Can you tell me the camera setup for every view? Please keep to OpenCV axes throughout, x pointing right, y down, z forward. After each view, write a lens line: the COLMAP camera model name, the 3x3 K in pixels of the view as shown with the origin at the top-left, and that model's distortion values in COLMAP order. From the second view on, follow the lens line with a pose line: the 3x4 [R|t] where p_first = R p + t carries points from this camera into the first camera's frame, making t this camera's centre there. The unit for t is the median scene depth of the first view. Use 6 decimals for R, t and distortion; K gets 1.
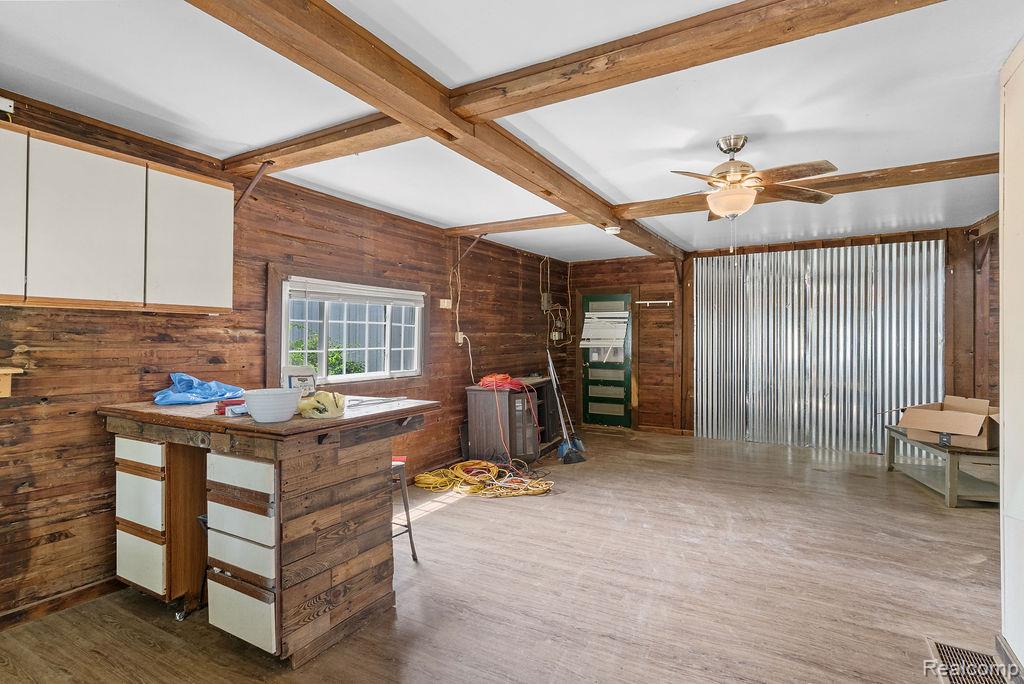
lens RADIAL K [[501.8, 0, 512.3], [0, 501.8, 338.3], [0, 0, 1]] dist [-0.002453, 0.001129]
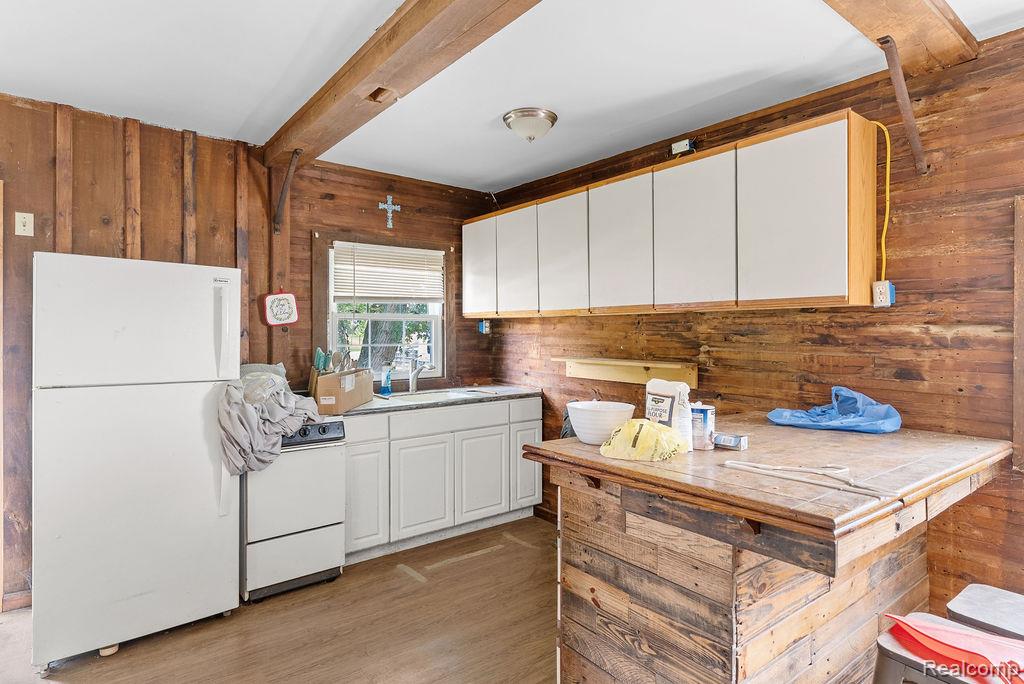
lens RADIAL K [[551.2, 0, 512.5], [0, 551.2, 338.1], [0, 0, 1]] dist [0.005362, 0.000339]
pose [[-0.390089, 0.001187, -0.920776, 0.284635], [-0.002691, 0.999993, 0.002429, -0.004025], [0.920773, 0.003425, -0.390083, 0.862937]]
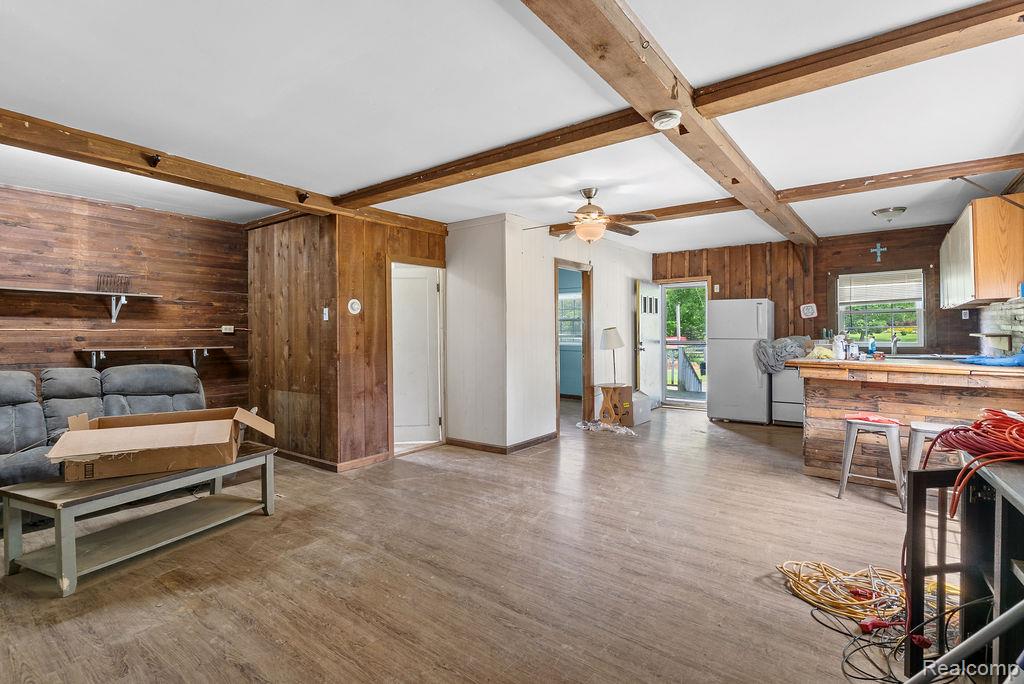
lens RADIAL K [[493.3, 0, 514.5], [0, 493.3, 338.6], [0, 0, 1]] dist [-0.001389, -0.000007]
pose [[-0.992724, 0.003233, 0.120371, 0.500696], [0.004938, 0.999892, 0.013870, 0.032507], [-0.120313, 0.014363, -0.992632, 2.563362]]
